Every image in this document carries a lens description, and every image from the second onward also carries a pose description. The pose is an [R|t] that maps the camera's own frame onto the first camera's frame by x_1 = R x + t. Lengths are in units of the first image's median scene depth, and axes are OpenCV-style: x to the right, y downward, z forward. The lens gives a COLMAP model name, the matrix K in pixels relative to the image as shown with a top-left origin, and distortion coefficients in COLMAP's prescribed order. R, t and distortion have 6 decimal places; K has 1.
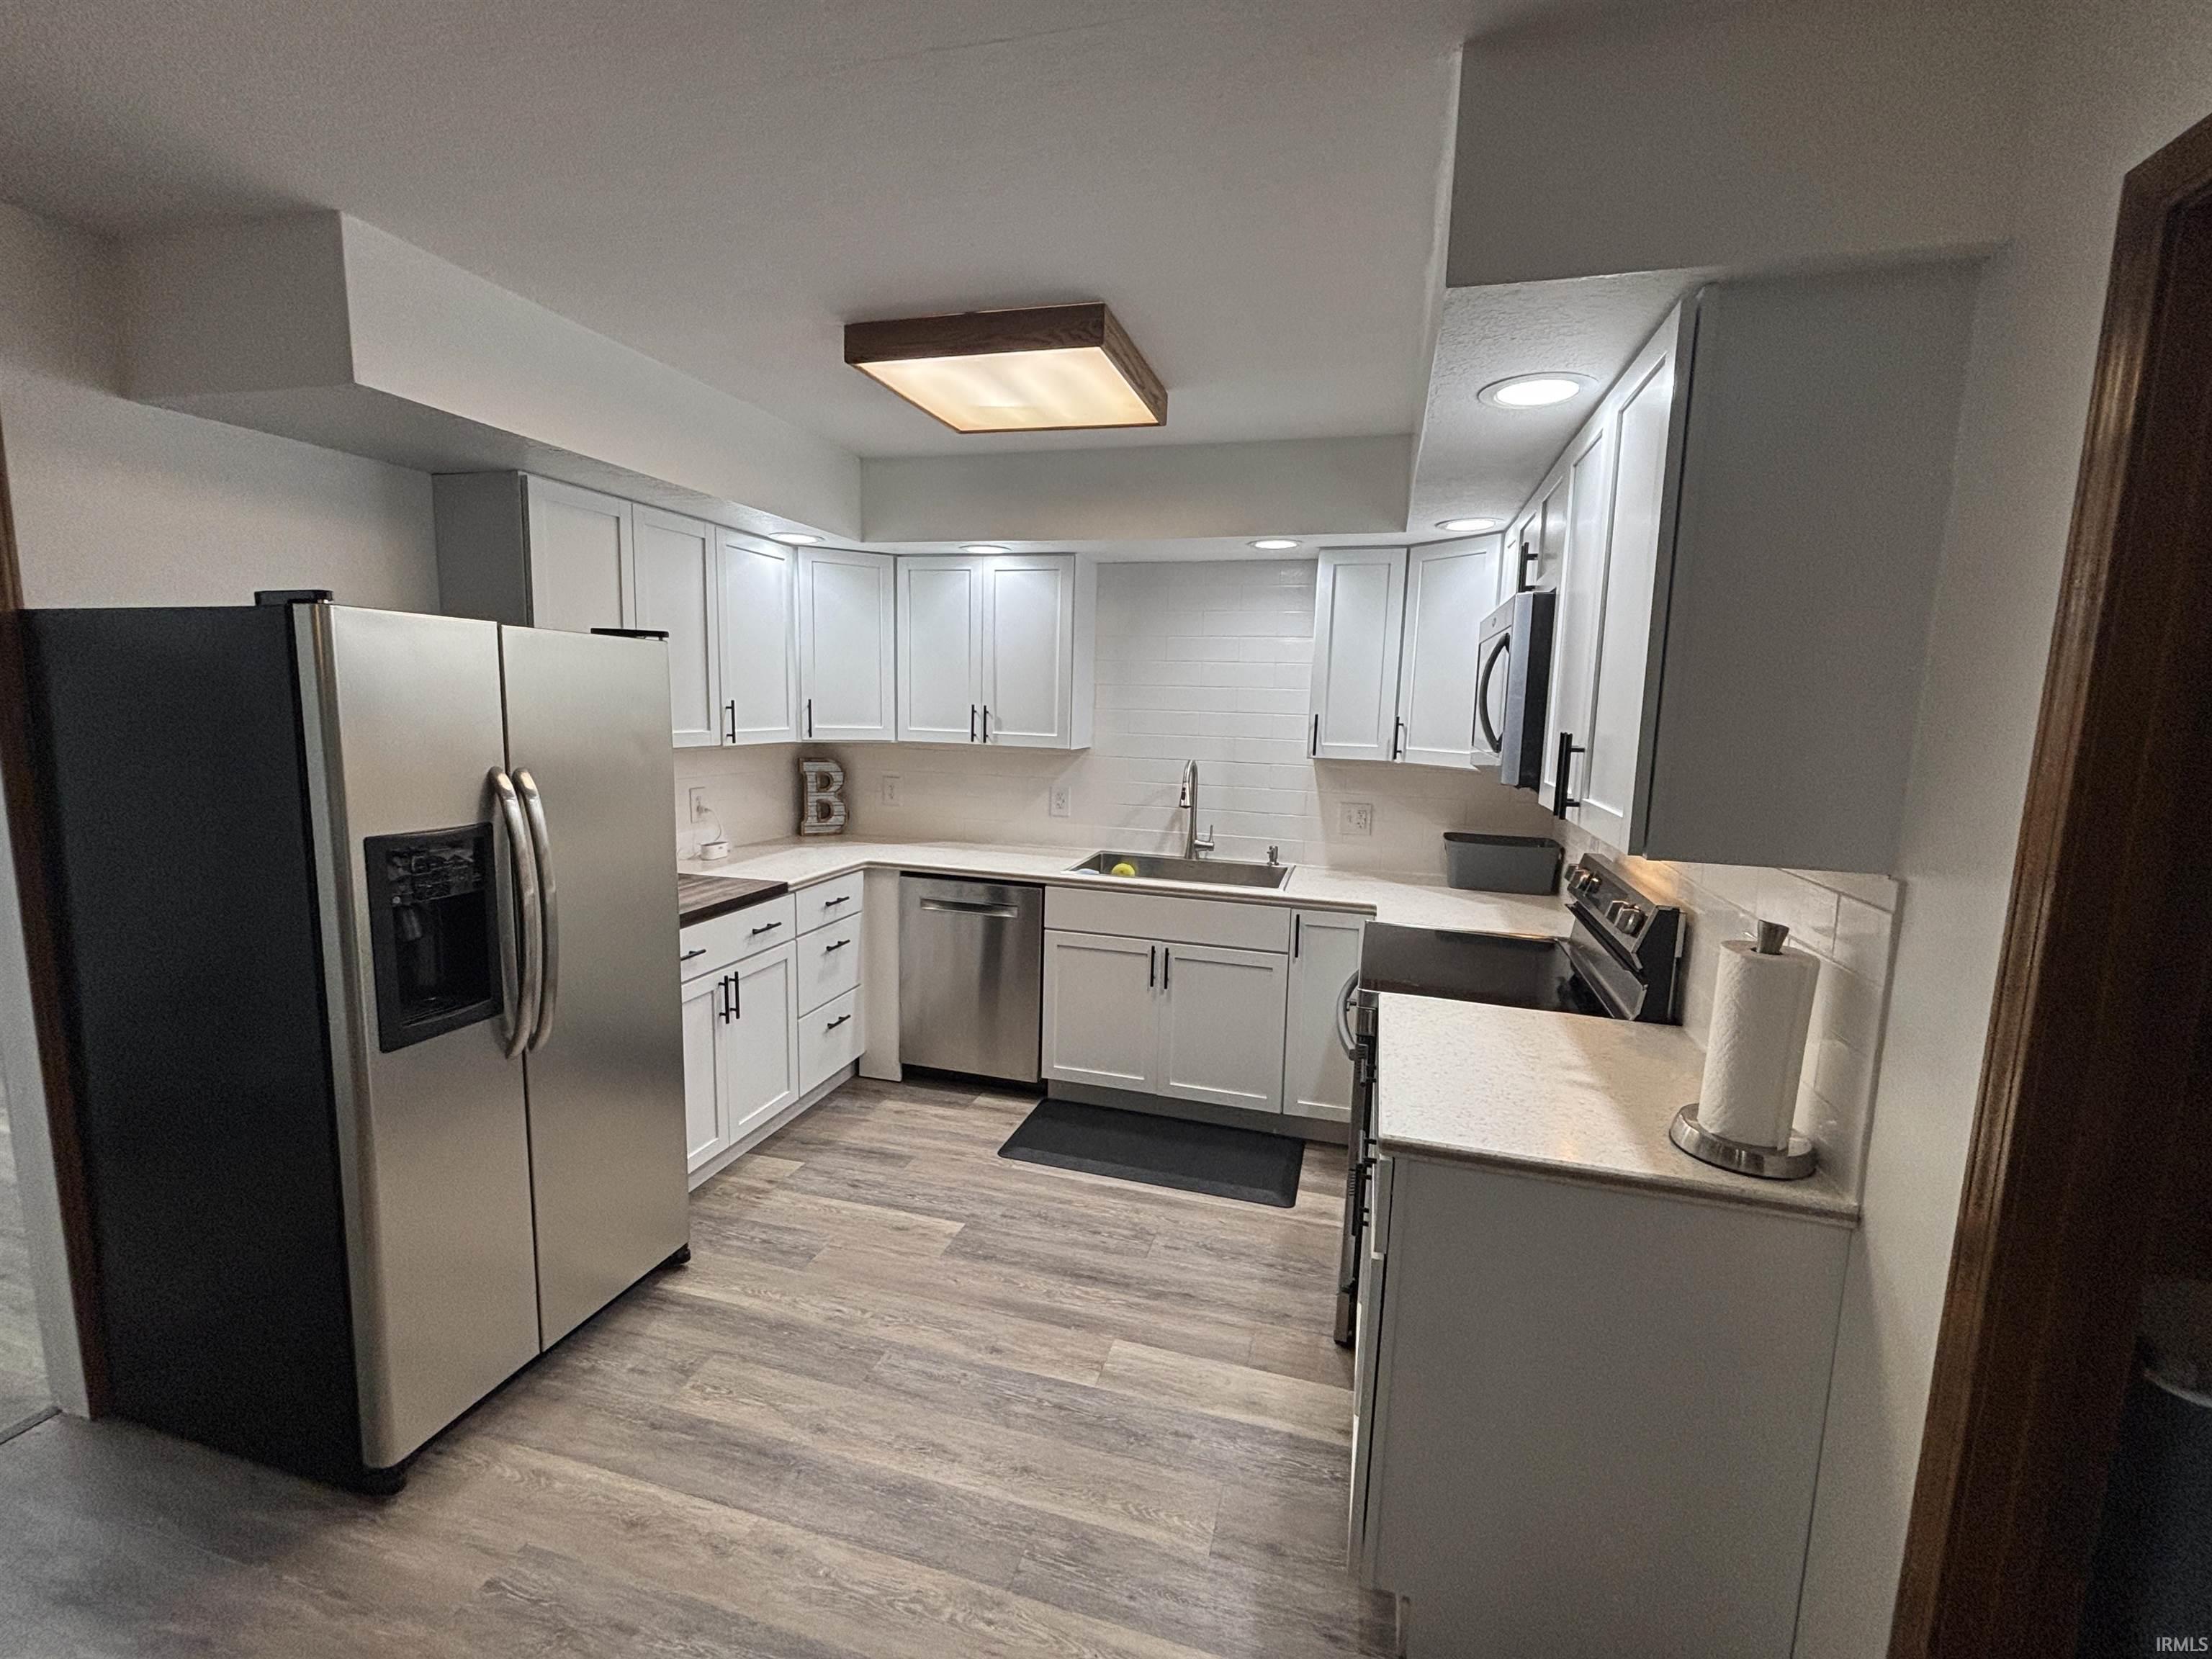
lens RADIAL K [[971.6, 0, 1095.5], [0, 971.6, 826.7], [0, 0, 1]] dist [0.011373, -0.001532]
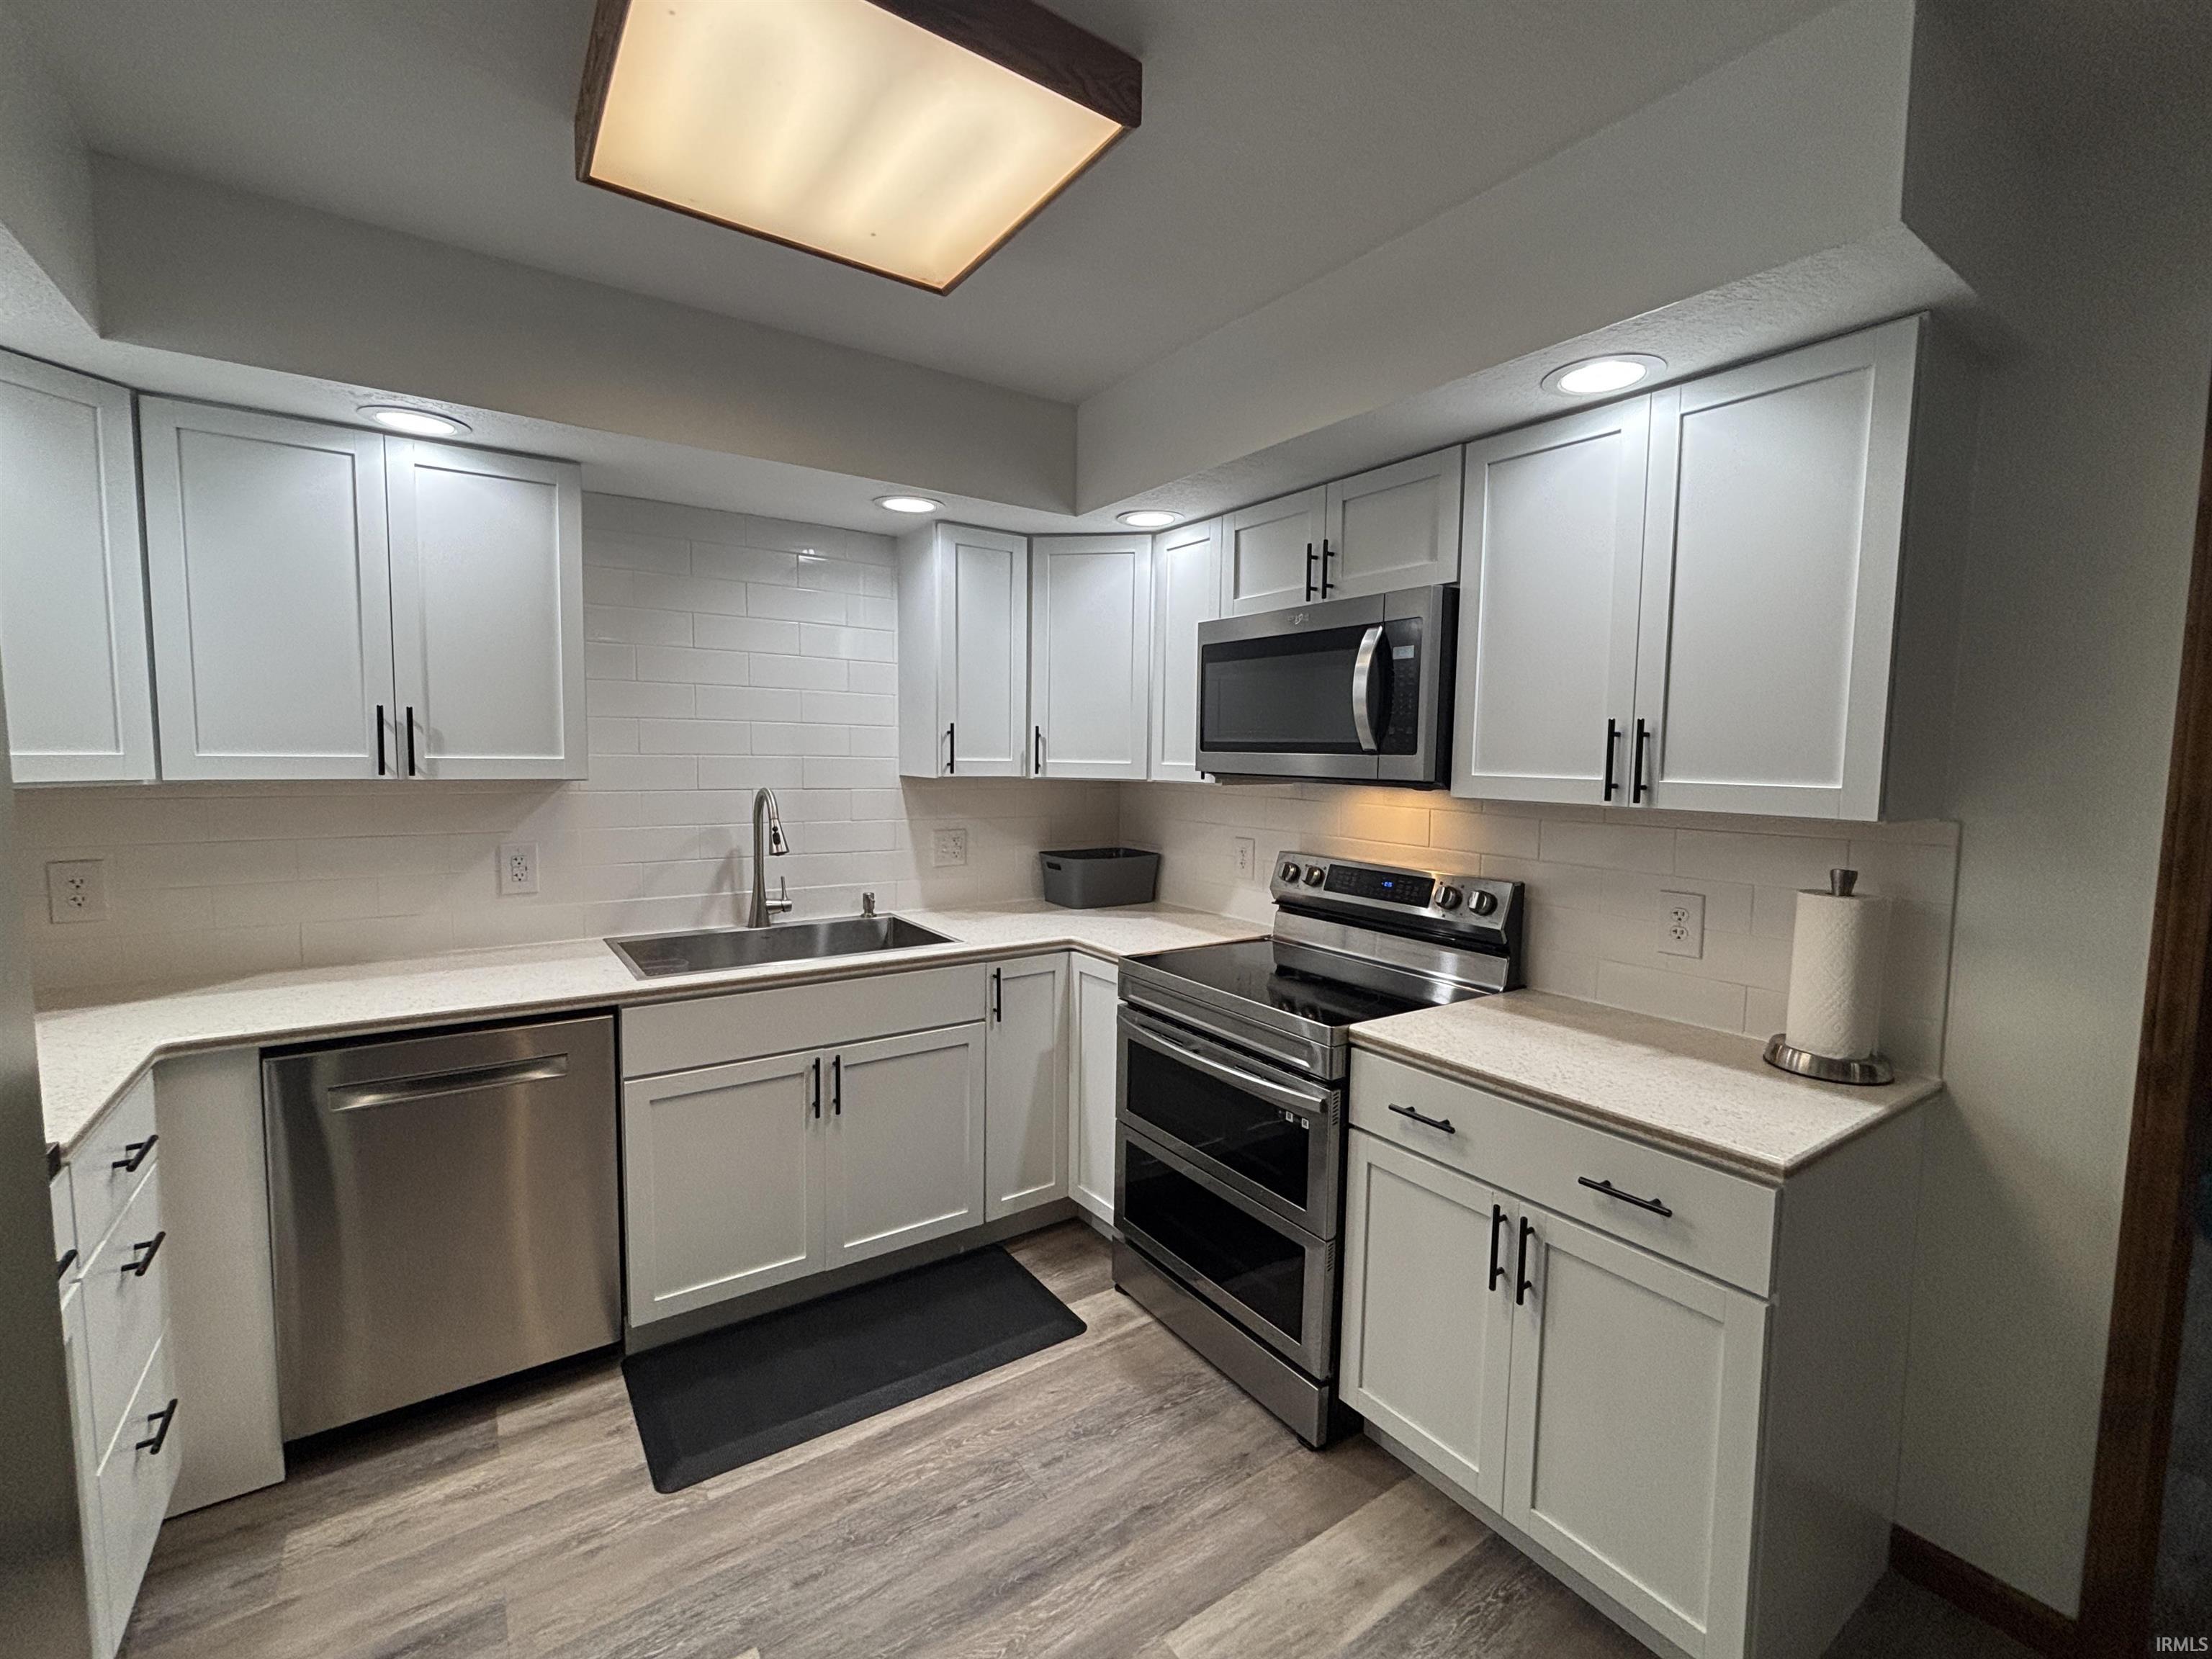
lens RADIAL K [[971.6, 0, 1111.6], [0, 971.6, 826.6], [0, 0, 1]] dist [0.011373, -0.001532]
pose [[0.624167, -0.078926, 0.777294, -0.333966], [0.105099, 0.994324, 0.016569, -0.029181], [-0.774189, 0.071351, 0.628920, 0.394464]]
